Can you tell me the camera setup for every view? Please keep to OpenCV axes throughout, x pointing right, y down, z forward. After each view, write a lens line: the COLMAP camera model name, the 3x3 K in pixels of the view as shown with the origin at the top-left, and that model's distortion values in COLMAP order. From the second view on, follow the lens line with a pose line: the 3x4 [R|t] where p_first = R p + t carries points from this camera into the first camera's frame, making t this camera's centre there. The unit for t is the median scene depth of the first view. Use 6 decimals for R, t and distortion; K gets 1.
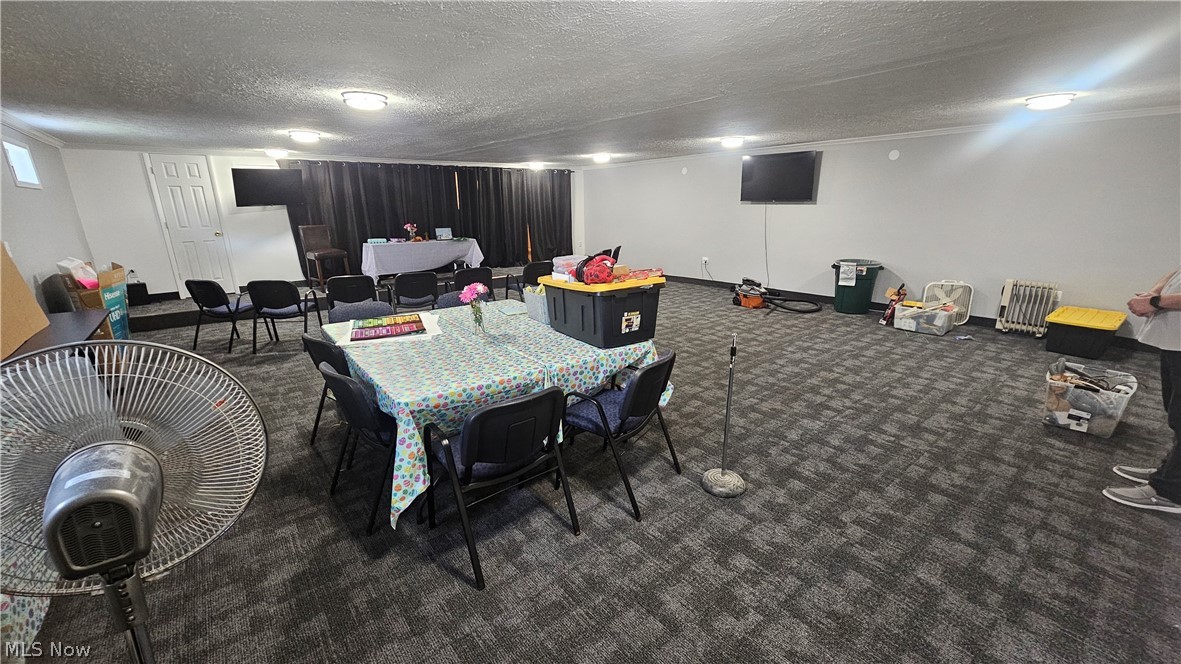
lens RADIAL K [[489.3, 0, 591.1], [0, 489.3, 348.0], [0, 0, 1]] dist [-0.000097, -0.000185]
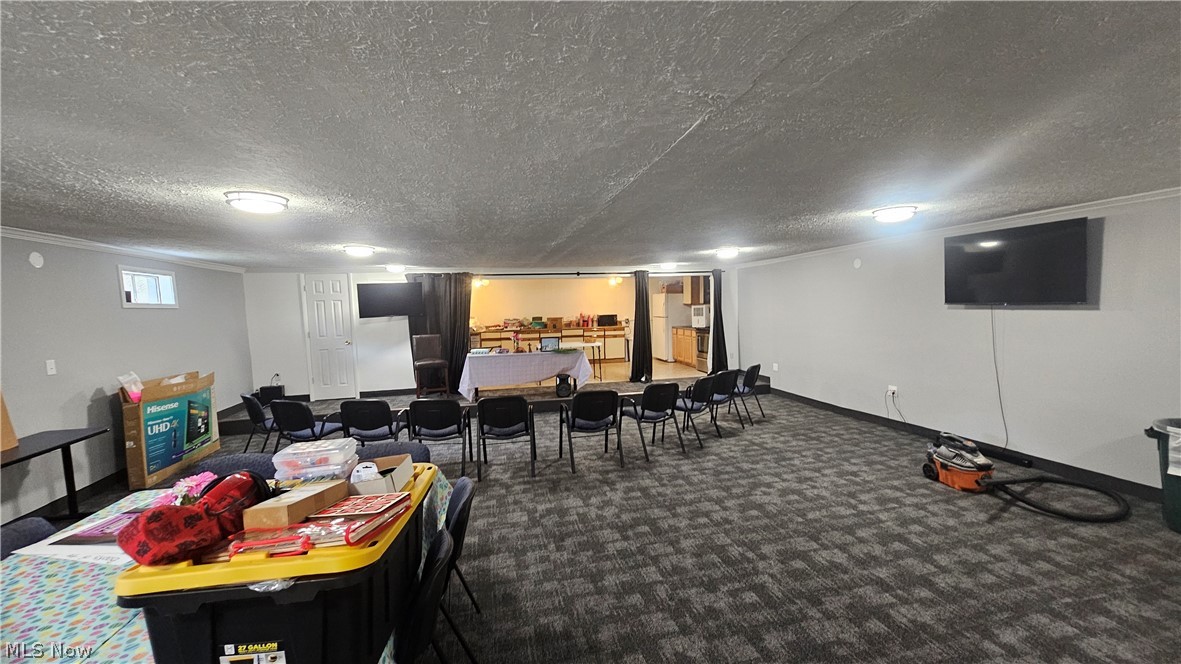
lens RADIAL K [[489.3, 0, 591.1], [0, 489.3, 348.0], [0, 0, 1]] dist [-0.000097, -0.000185]
pose [[0.904245, 0.020805, -0.426507, 0.187898], [-0.104046, 0.979444, -0.172814, -0.102553], [0.414144, 0.200643, 0.887821, 0.303905]]
